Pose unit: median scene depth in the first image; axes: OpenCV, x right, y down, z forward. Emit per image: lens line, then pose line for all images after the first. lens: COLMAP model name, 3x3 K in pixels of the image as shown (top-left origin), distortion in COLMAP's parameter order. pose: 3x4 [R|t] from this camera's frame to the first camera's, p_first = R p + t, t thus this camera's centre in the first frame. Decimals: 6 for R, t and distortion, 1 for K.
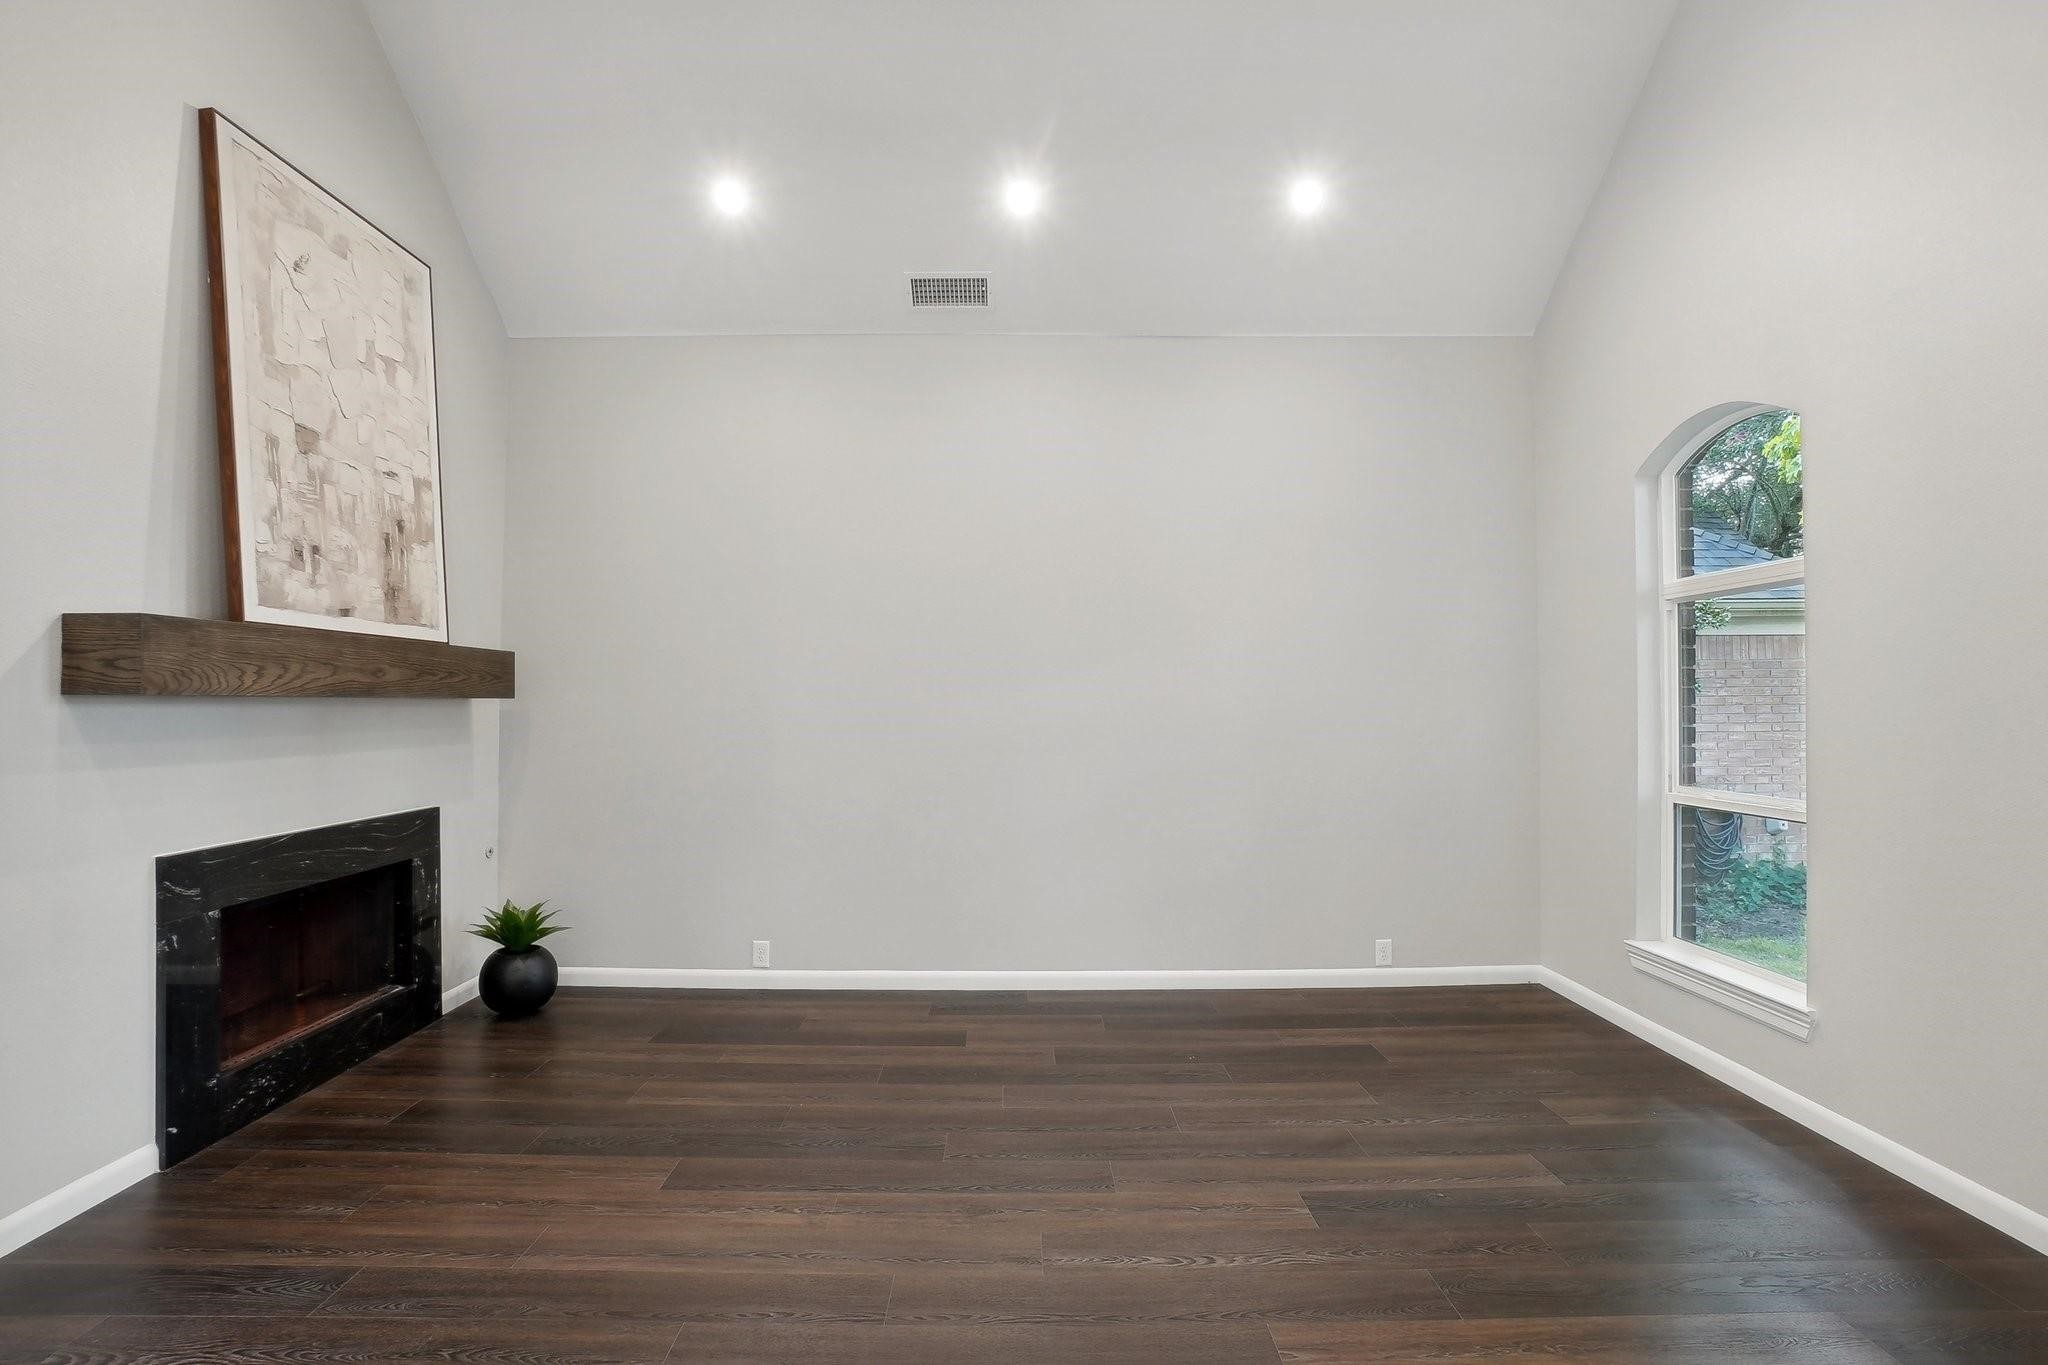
lens RADIAL K [[933.2, 0, 1024.9], [0, 933.2, 689.4], [0, 0, 1]] dist [-0.062140, 0.021583]
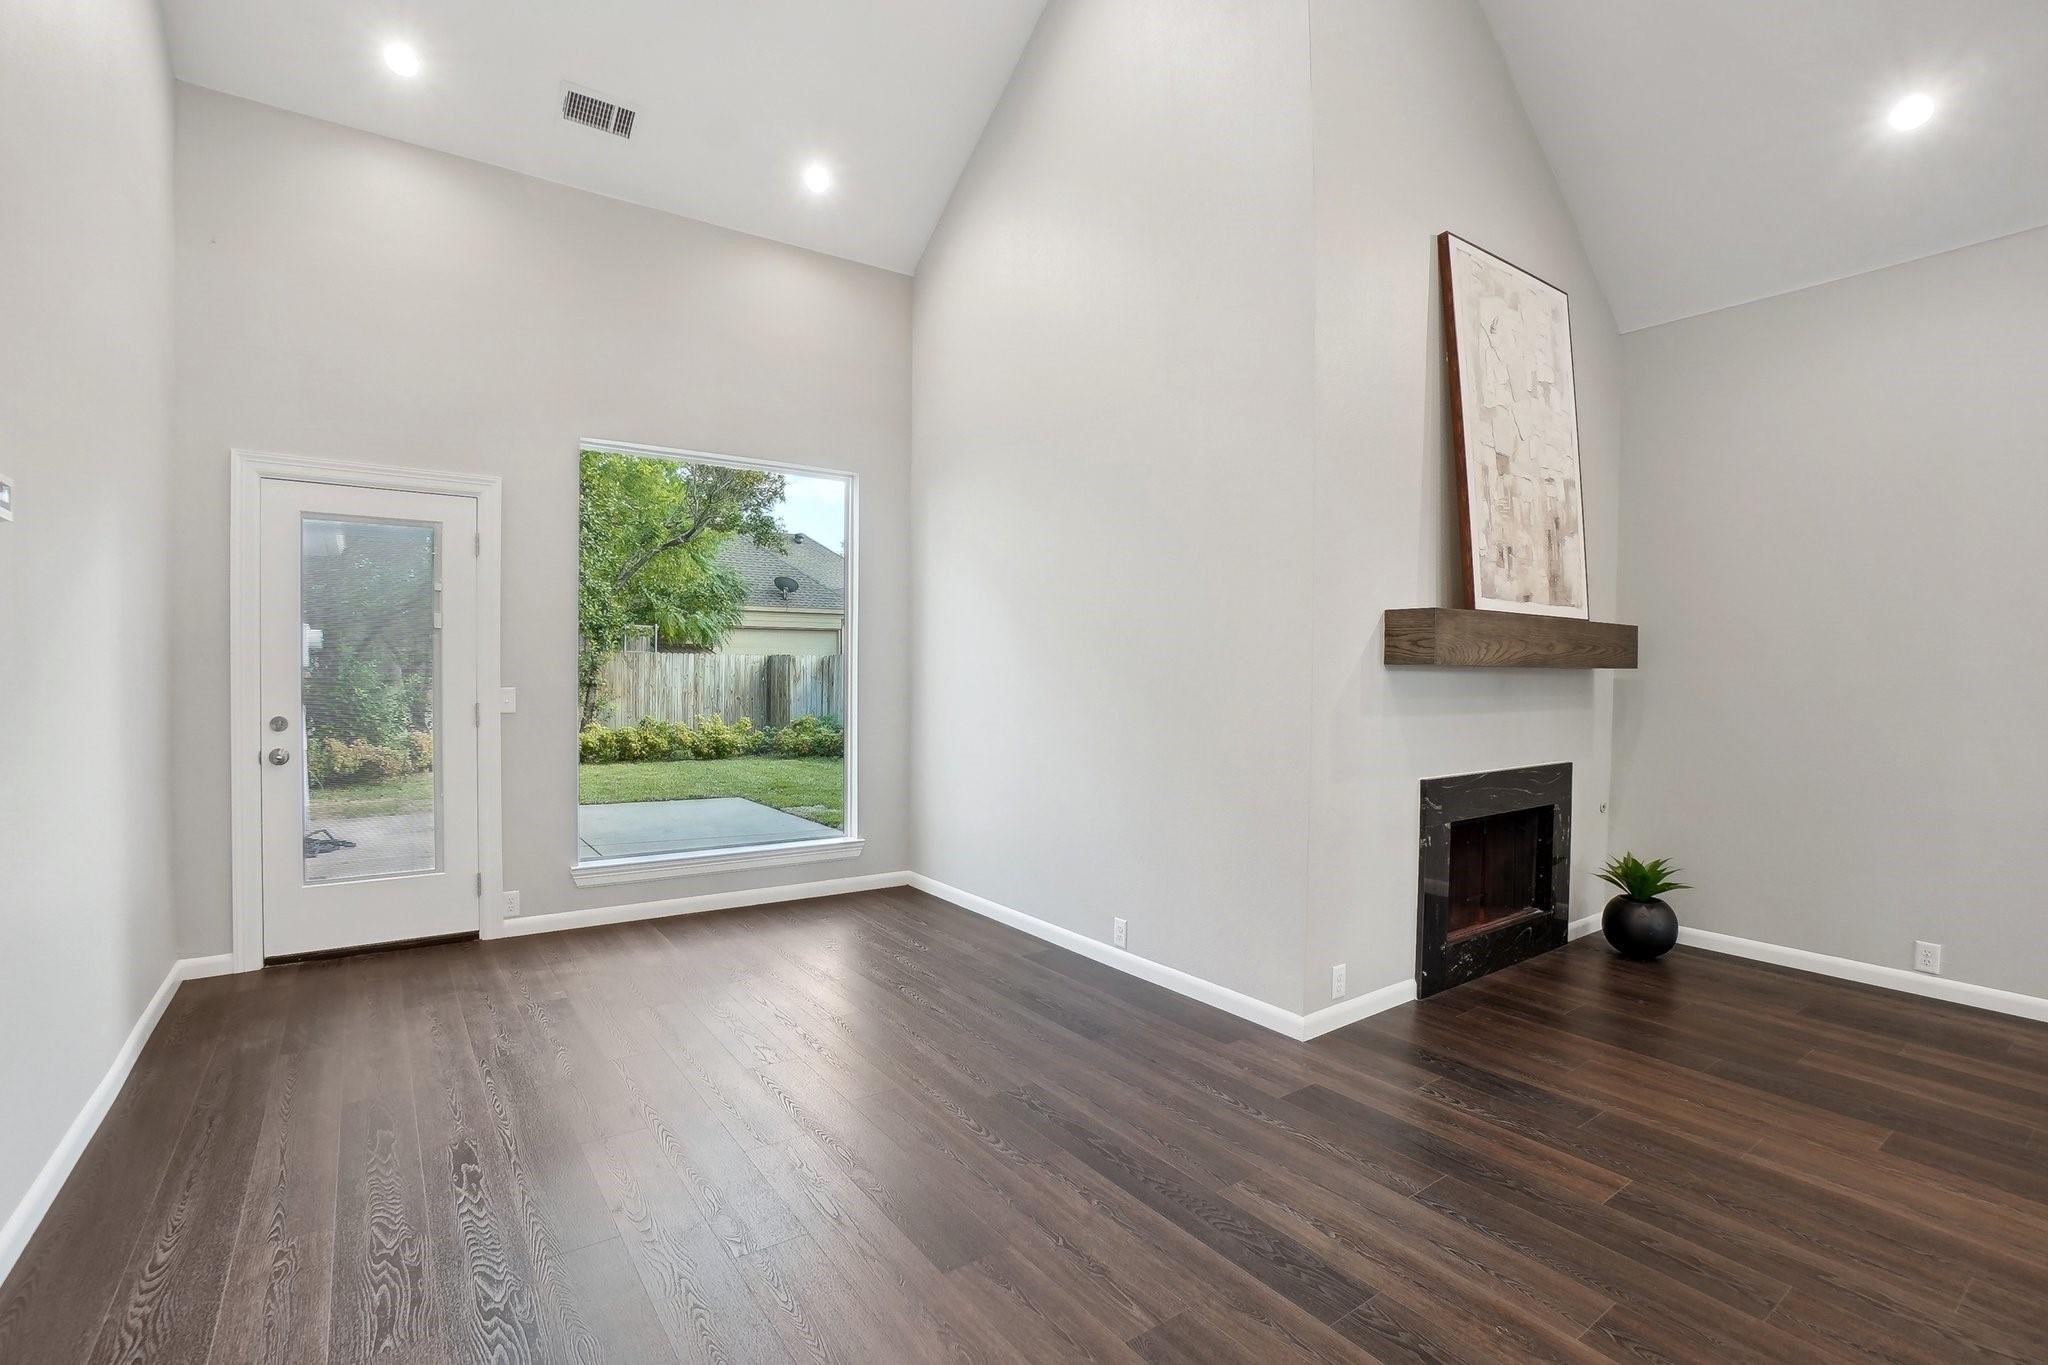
lens RADIAL K [[933.2, 0, 1024.9], [0, 933.2, 689.4], [0, 0, 1]] dist [-0.062140, 0.021583]
pose [[0.569088, 0.023177, -0.821950, -0.106012], [0.002864, 0.999541, 0.030168, -0.000668], [0.822272, -0.019523, 0.568760, -0.275424]]
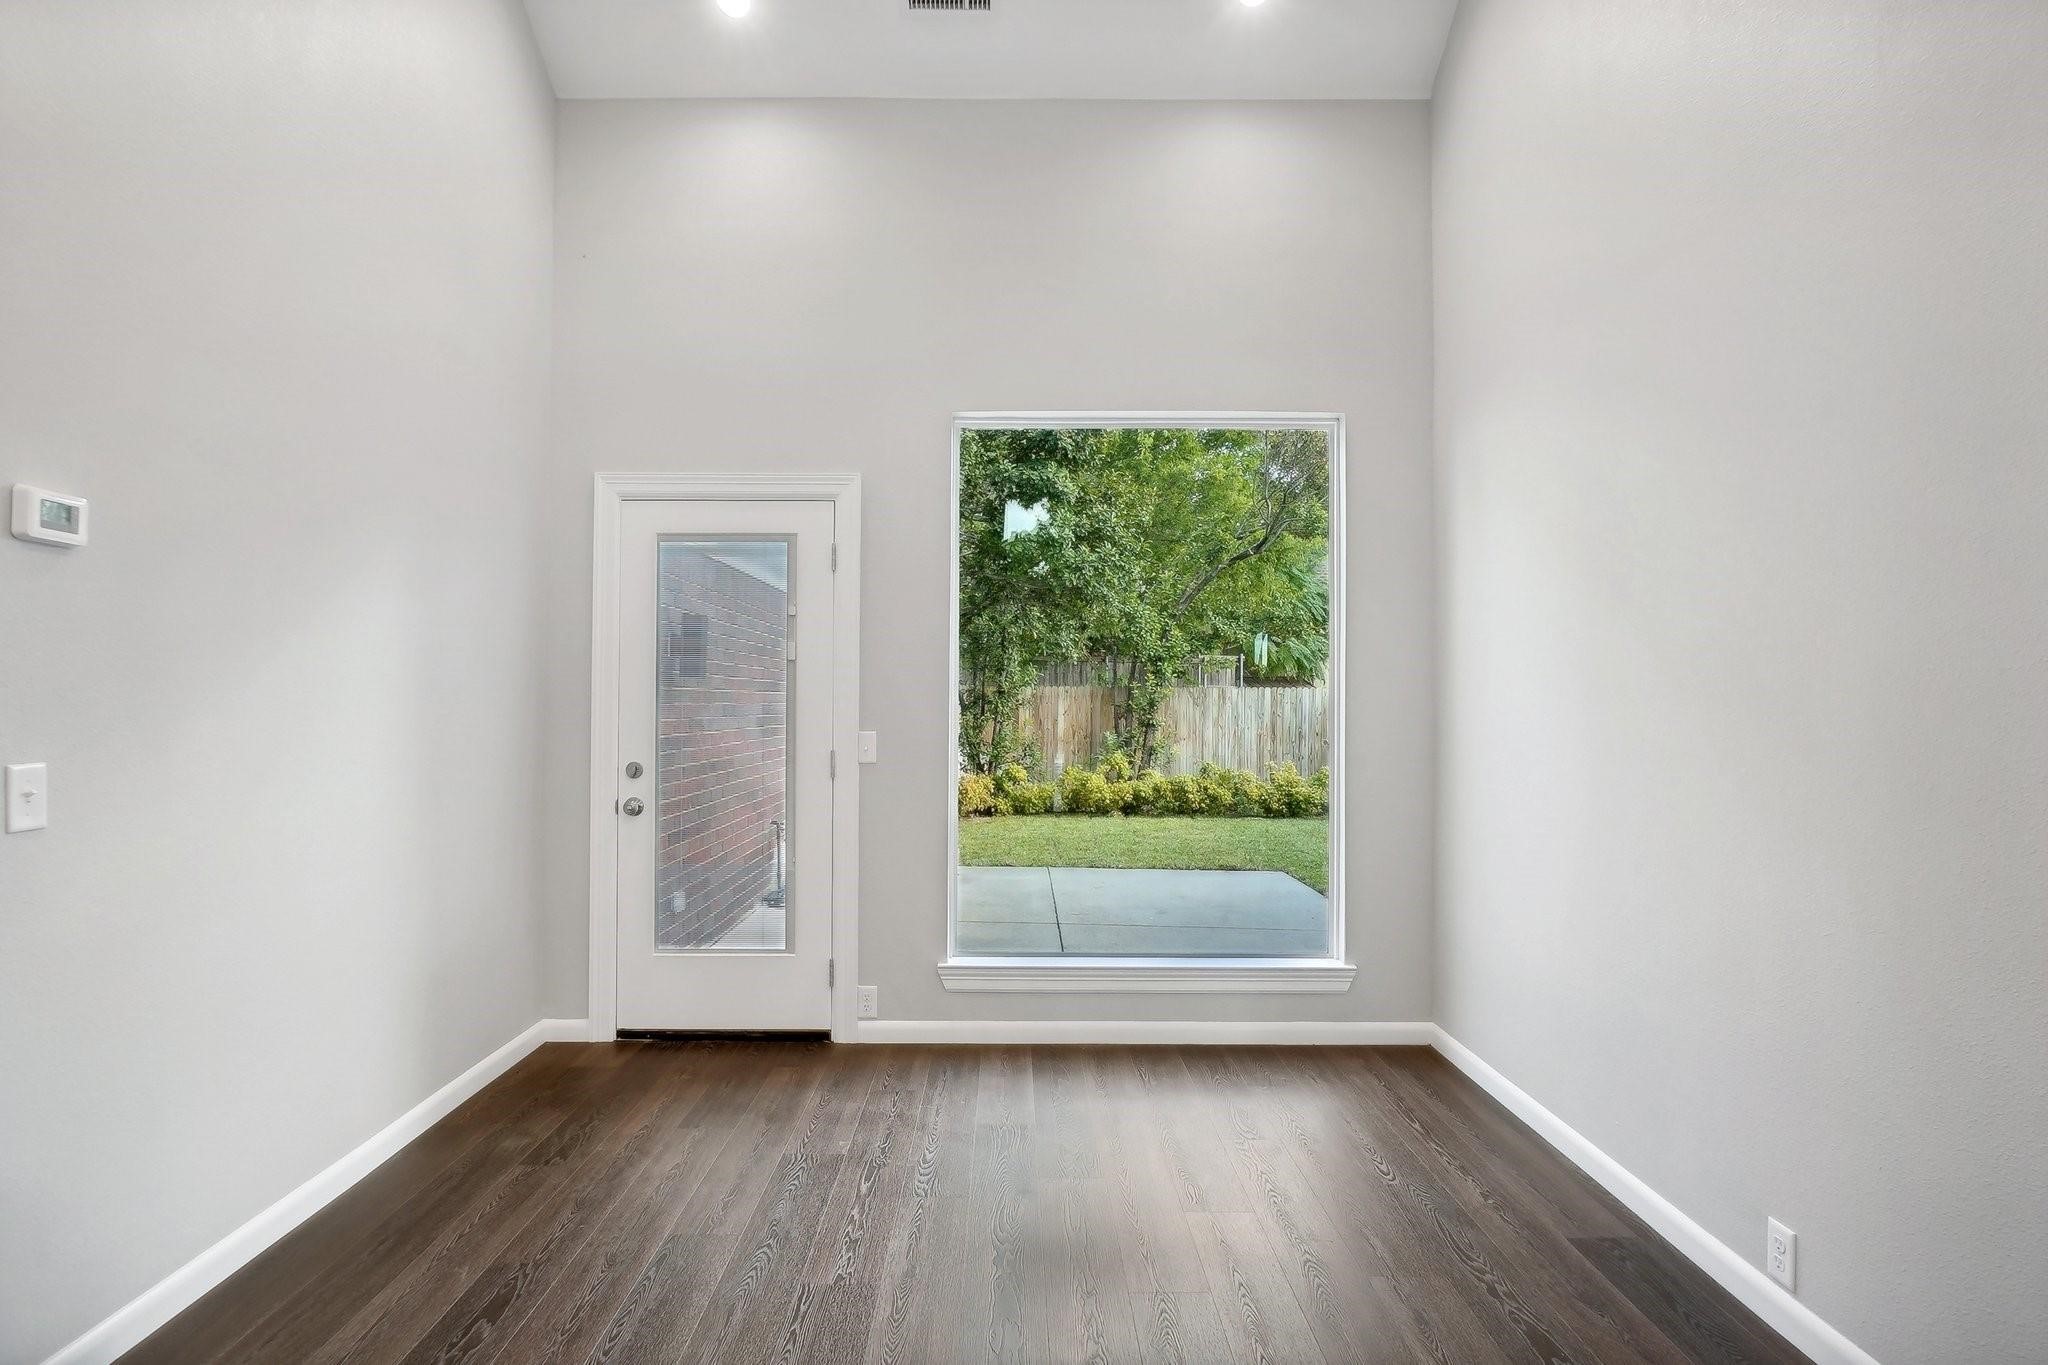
lens RADIAL K [[1096.7, 0, 1007.6], [0, 1096.7, 694.6], [0, 0, 1]] dist [-0.022033, 0.000564]
pose [[-0.018066, -0.006949, -0.999813, -0.359024], [0.012663, 0.999894, -0.007178, 0.003146], [0.999757, -0.012790, -0.017976, 0.072111]]
